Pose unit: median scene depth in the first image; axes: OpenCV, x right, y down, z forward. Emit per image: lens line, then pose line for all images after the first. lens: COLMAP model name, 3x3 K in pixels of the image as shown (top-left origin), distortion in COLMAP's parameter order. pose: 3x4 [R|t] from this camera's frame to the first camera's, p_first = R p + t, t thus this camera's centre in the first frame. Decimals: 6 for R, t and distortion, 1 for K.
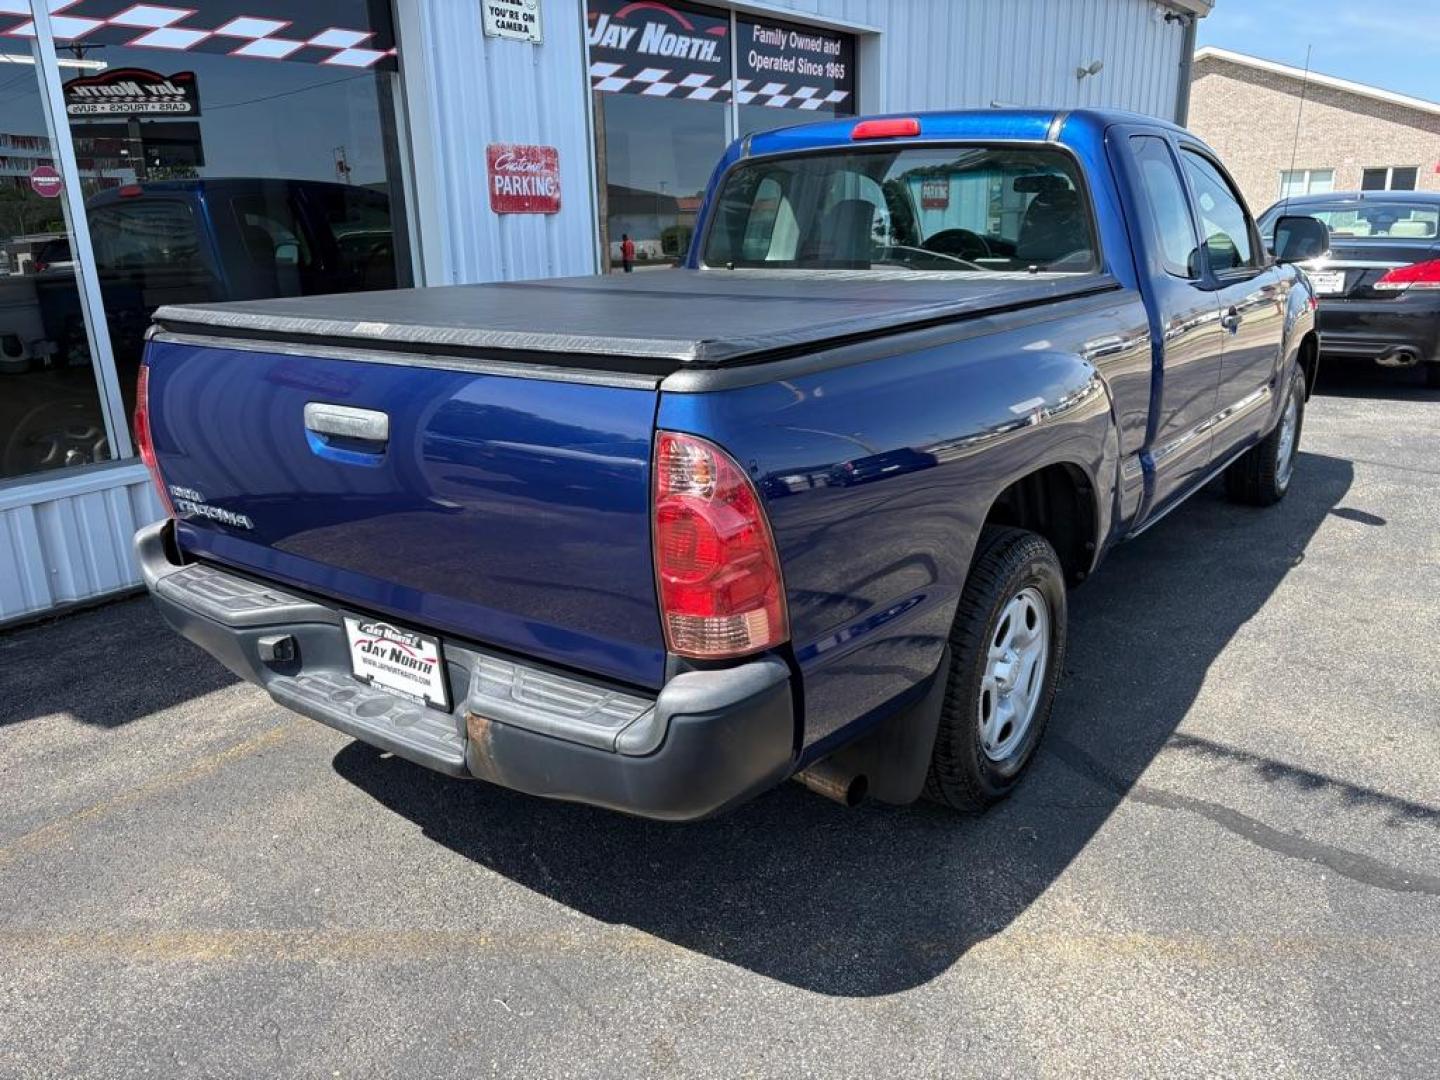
lens RADIAL K [[1082.7, 0, 714.8], [0, 1082.7, 530.8], [0, 0, 1]] dist [0.082561, -0.100771]
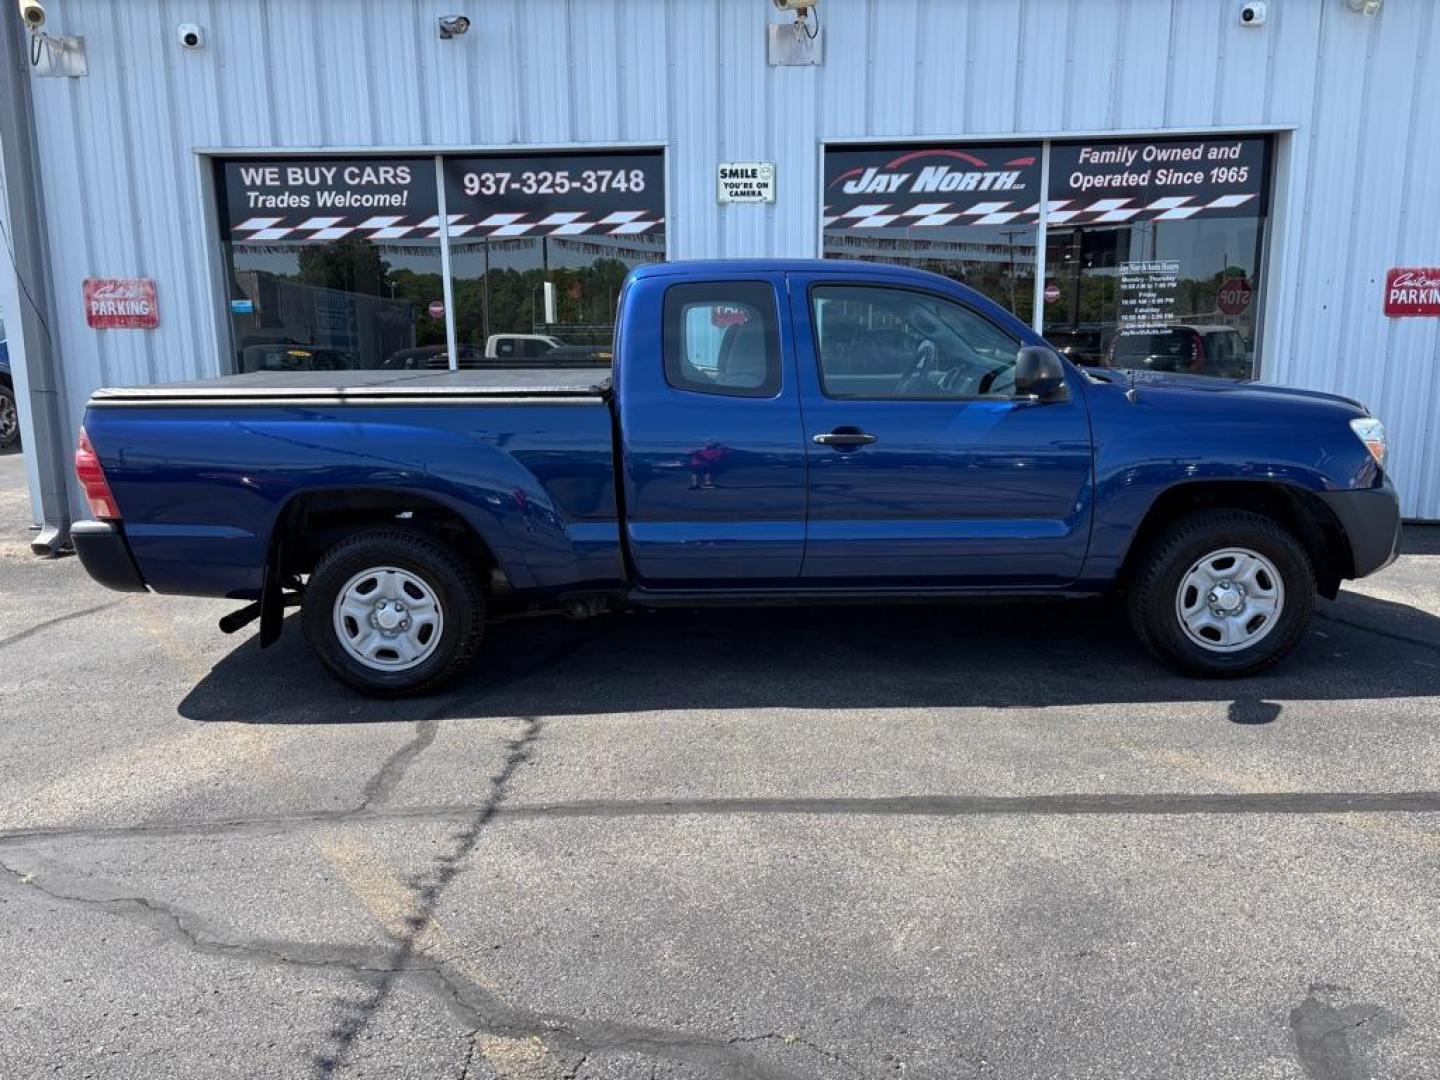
lens RADIAL K [[1101.1, 0, 720.0], [0, 1101.1, 540.0], [0, 0, 1]] dist [-0.003021, 0.049694]
pose [[0.607072, 0.165264, -0.777272, 0.938815], [-0.218892, 0.975071, 0.036360, -0.077941], [0.763905, 0.148065, 0.628113, 0.170253]]
